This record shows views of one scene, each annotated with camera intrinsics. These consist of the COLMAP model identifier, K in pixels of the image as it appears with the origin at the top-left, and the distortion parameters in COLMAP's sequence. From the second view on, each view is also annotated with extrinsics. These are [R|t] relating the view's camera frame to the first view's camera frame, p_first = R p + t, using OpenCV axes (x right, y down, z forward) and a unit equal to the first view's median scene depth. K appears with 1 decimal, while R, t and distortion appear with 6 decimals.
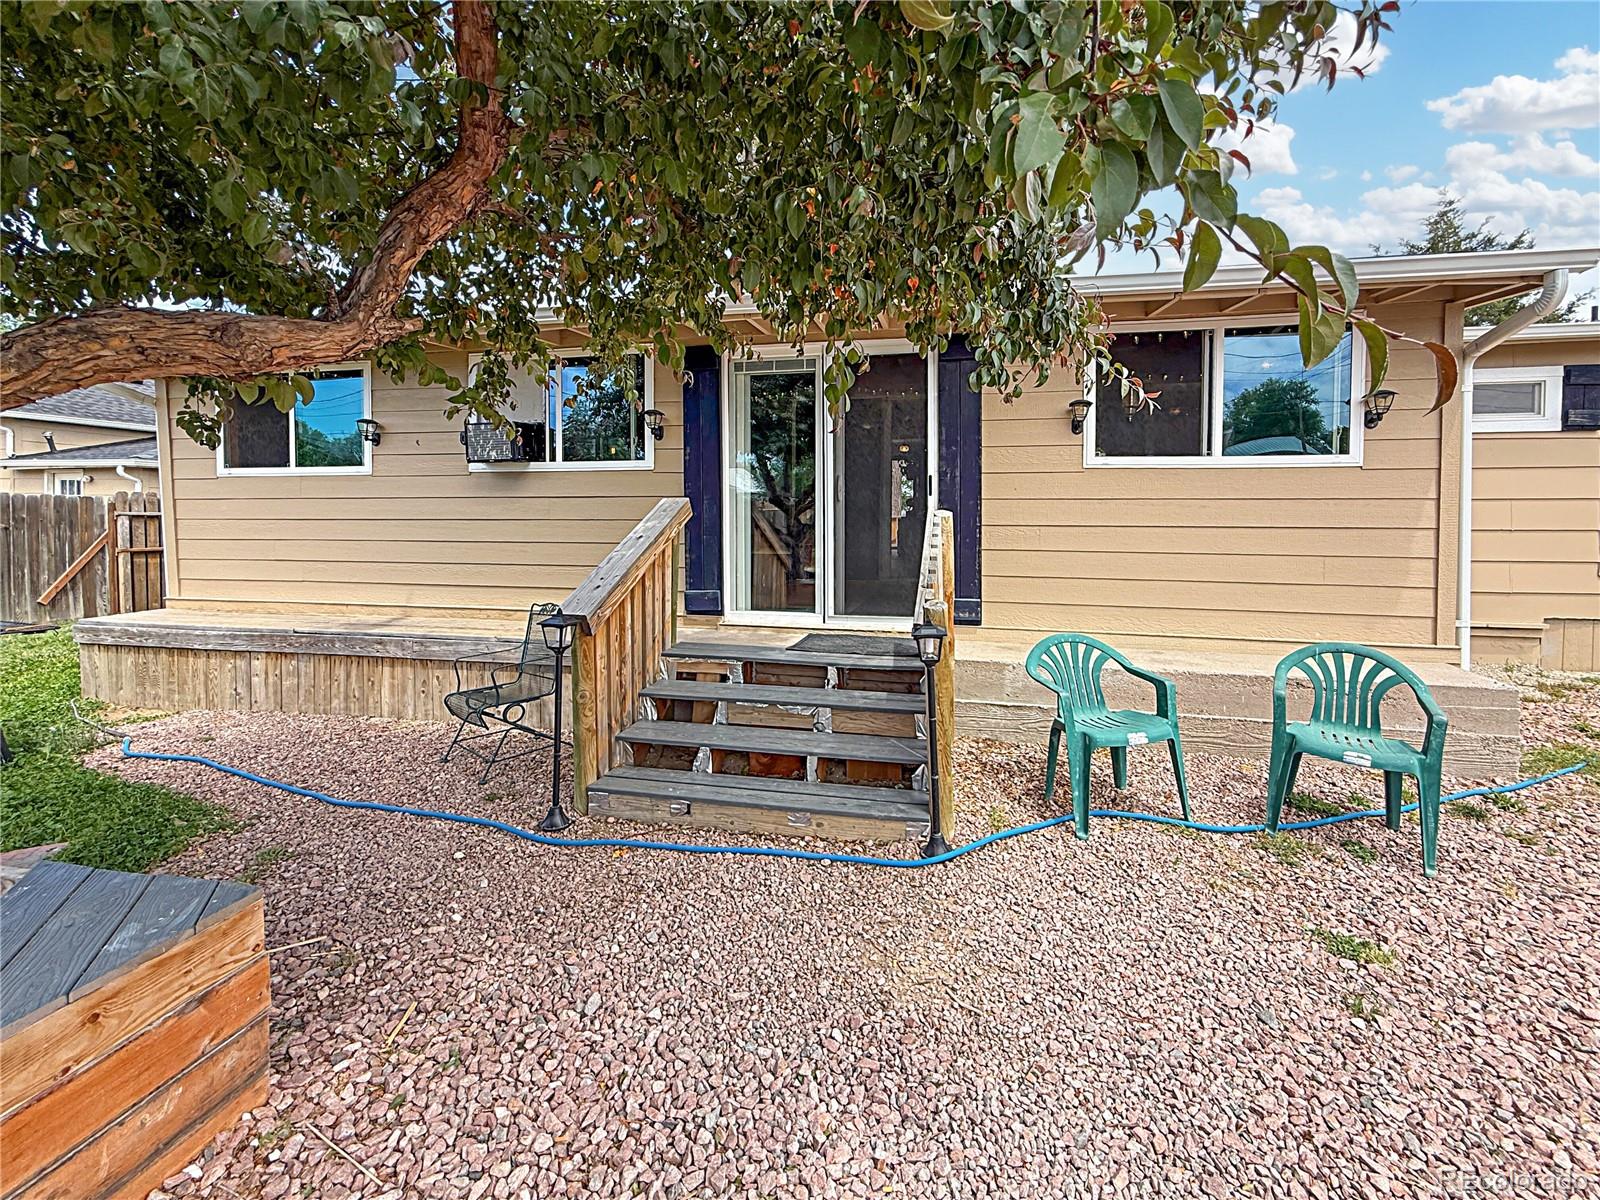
lens RADIAL K [[661.7, 0, 827.2], [0, 661.7, 542.3], [0, 0, 1]] dist [-0.006666, 0.000004]
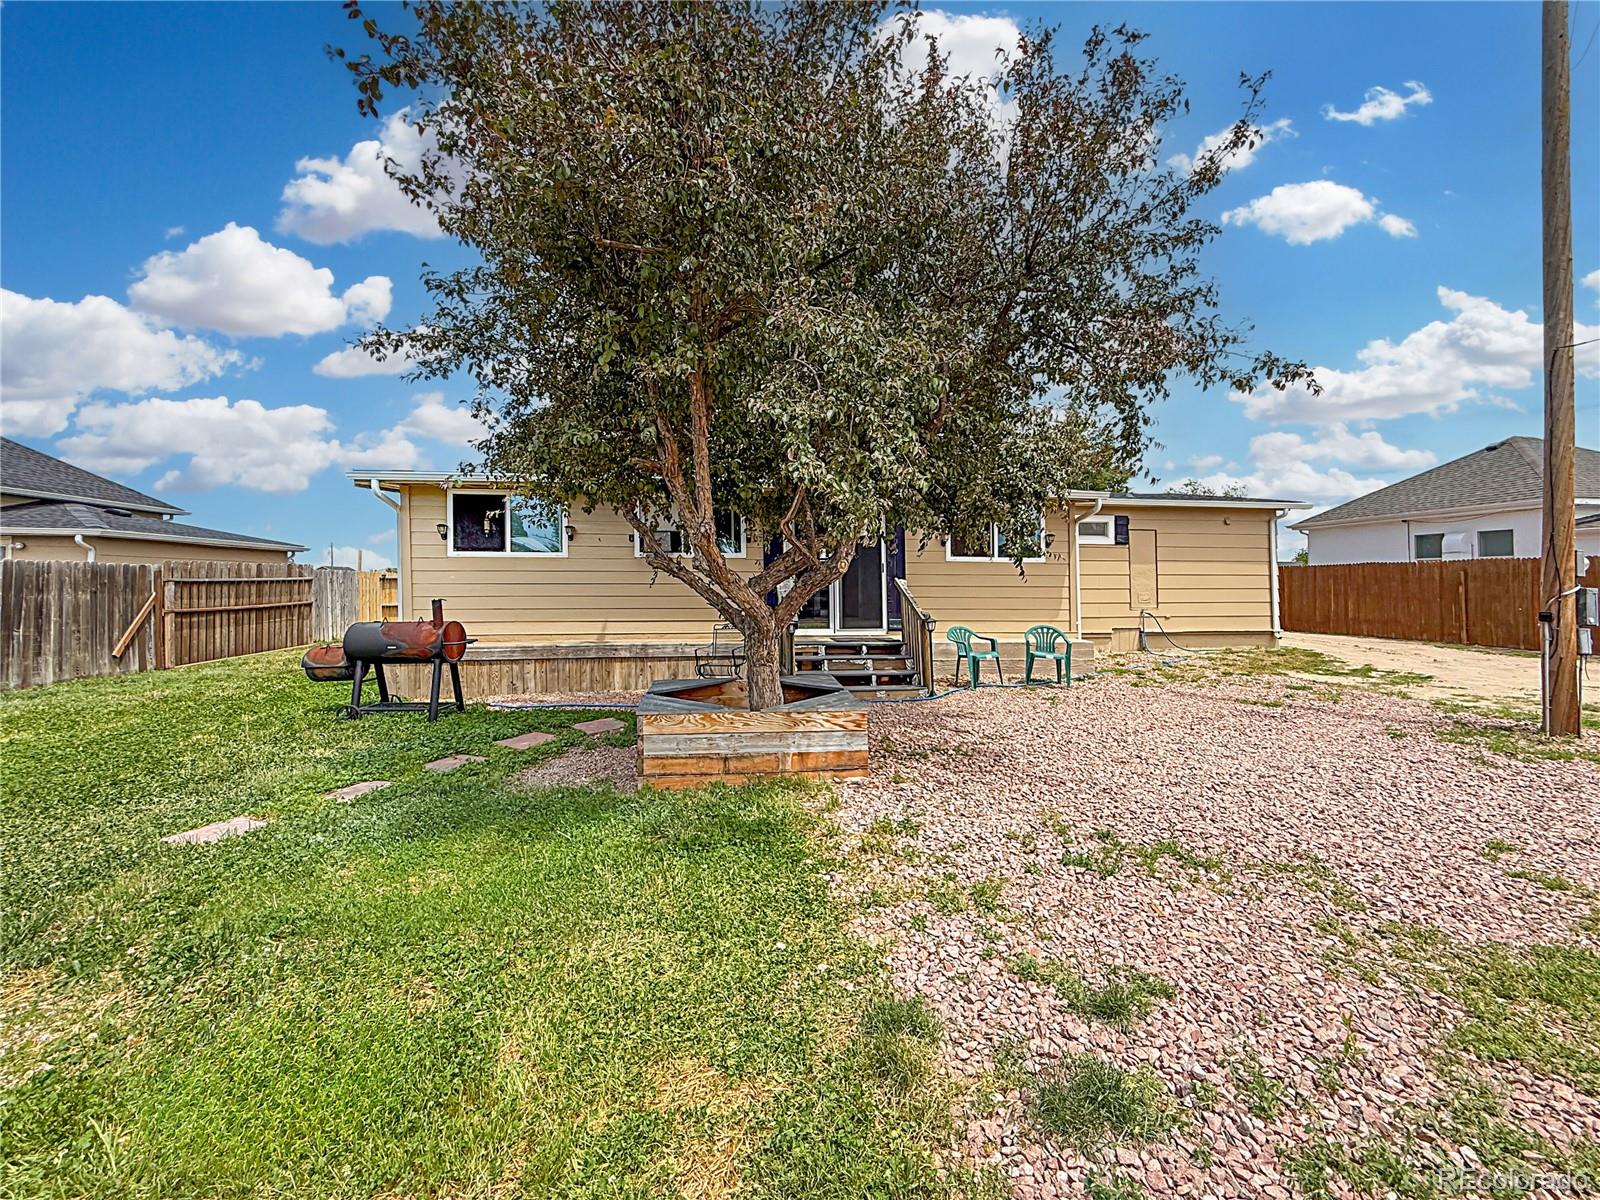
lens RADIAL K [[640.0, 0, 808.2], [0, 640.0, 579.2], [0, 0, 1]] dist [-0.000114, 0.000123]
pose [[0.941398, 0.002010, 0.337291, -0.761537], [0.013398, 0.998970, -0.043348, 0.038207], [-0.337031, 0.045326, 0.940402, -0.873528]]
